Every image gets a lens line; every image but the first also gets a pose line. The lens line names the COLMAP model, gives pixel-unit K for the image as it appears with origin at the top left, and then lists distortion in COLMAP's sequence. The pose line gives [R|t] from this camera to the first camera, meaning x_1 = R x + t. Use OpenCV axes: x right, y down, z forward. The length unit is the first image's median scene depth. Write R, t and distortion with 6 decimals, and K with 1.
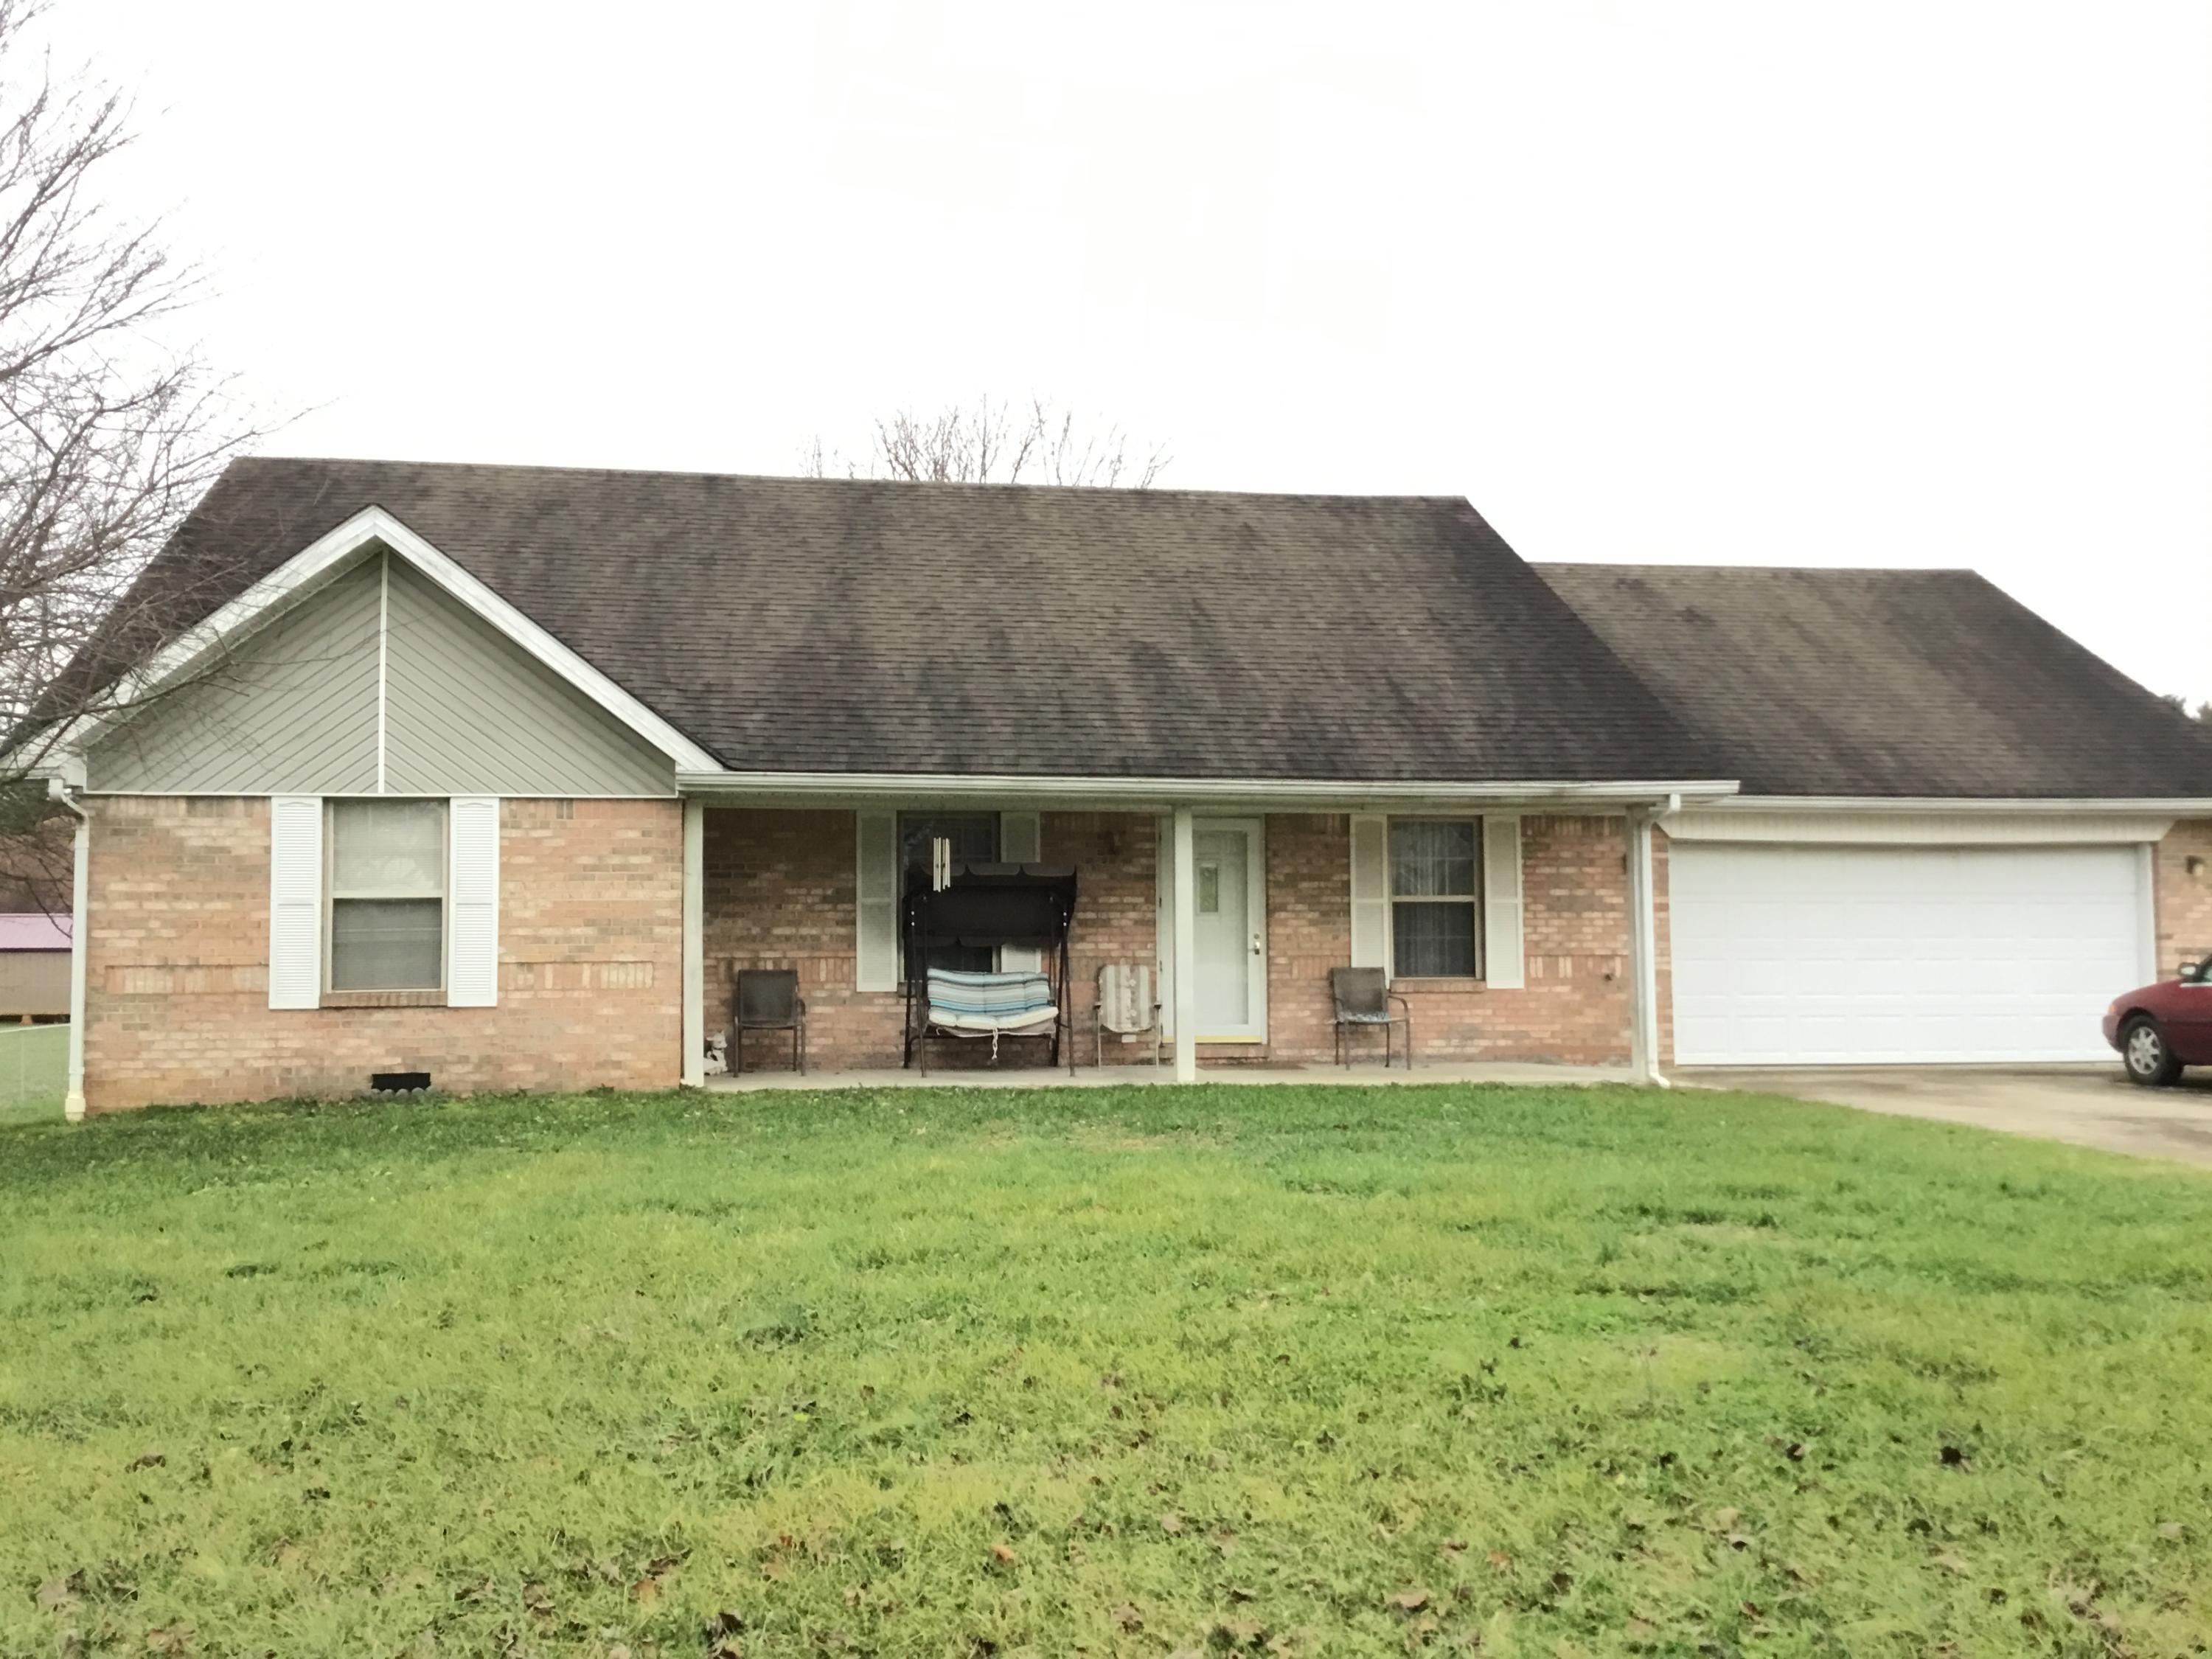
lens RADIAL K [[2013.7, 0, 1091.6], [0, 2013.7, 772.4], [0, 0, 1]] dist [0.034524, 0.000000]
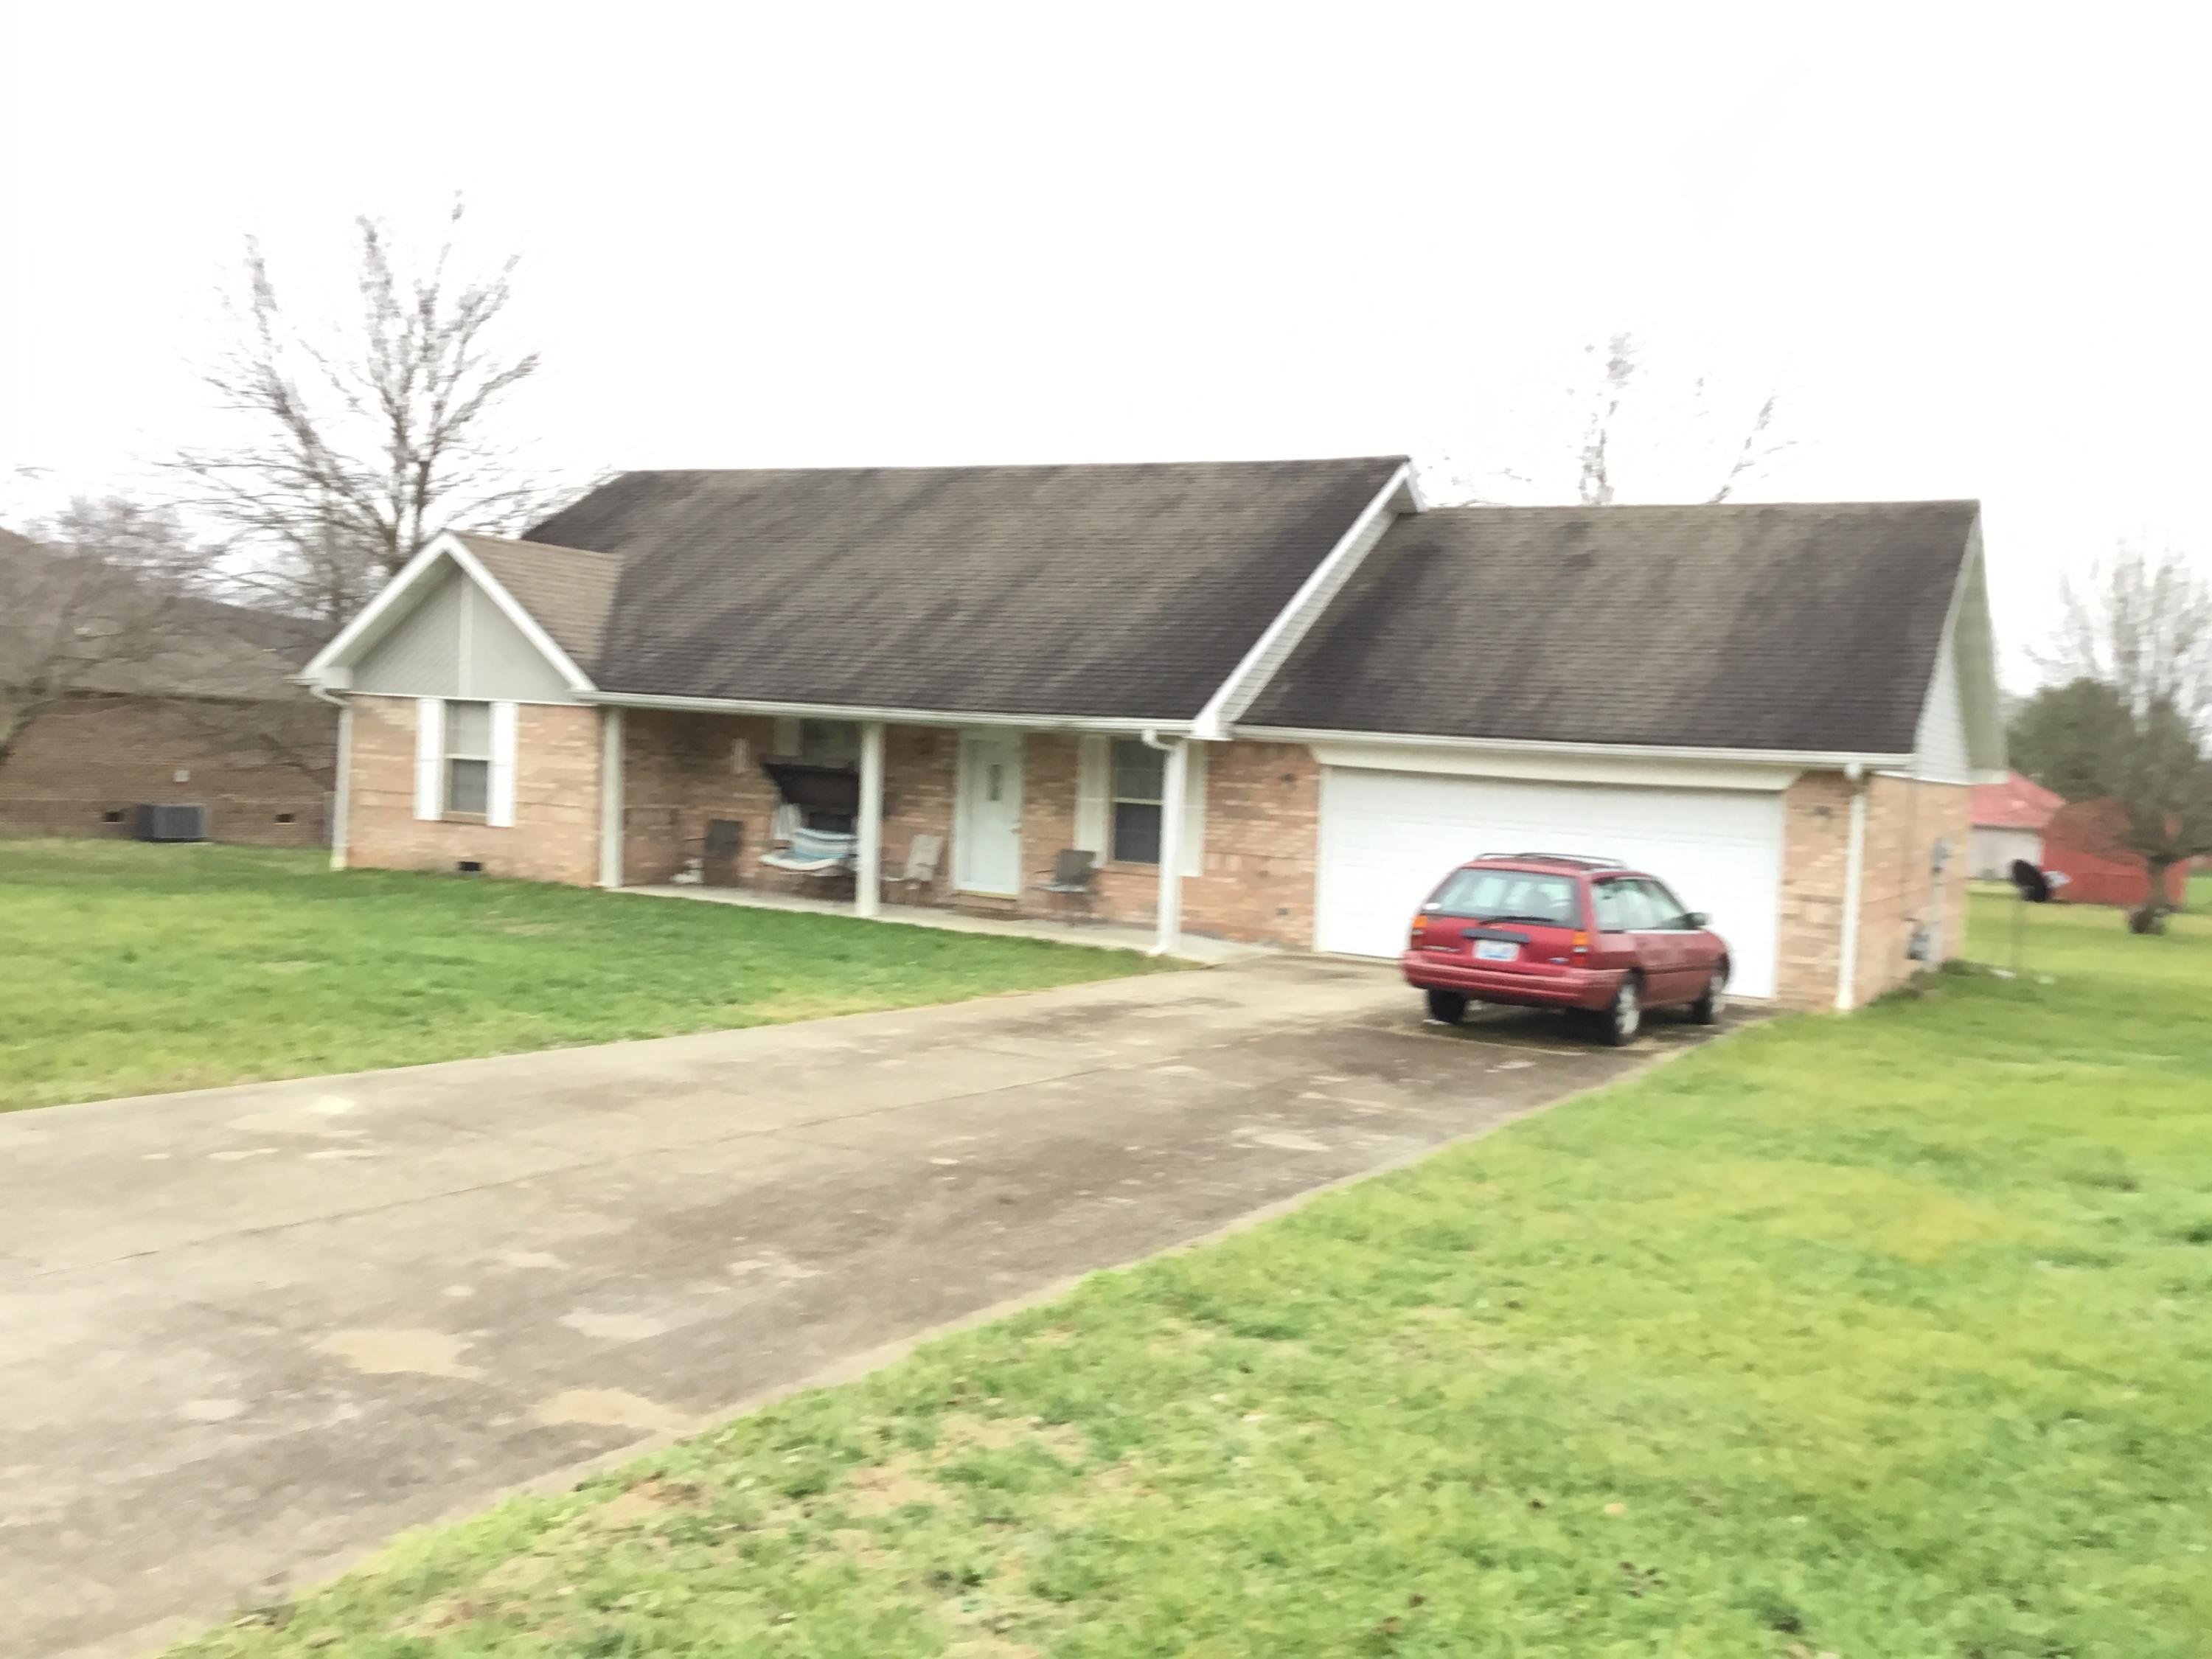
lens RADIAL K [[2013.7, 0, 1081.3], [0, 2013.7, 819.8], [0, 0, 1]] dist [0.034524, 0.000000]
pose [[0.803582, 0.067510, -0.591353, 0.951756], [-0.014298, 0.995449, 0.094214, -0.048579], [0.595023, -0.067253, 0.800890, -0.050287]]
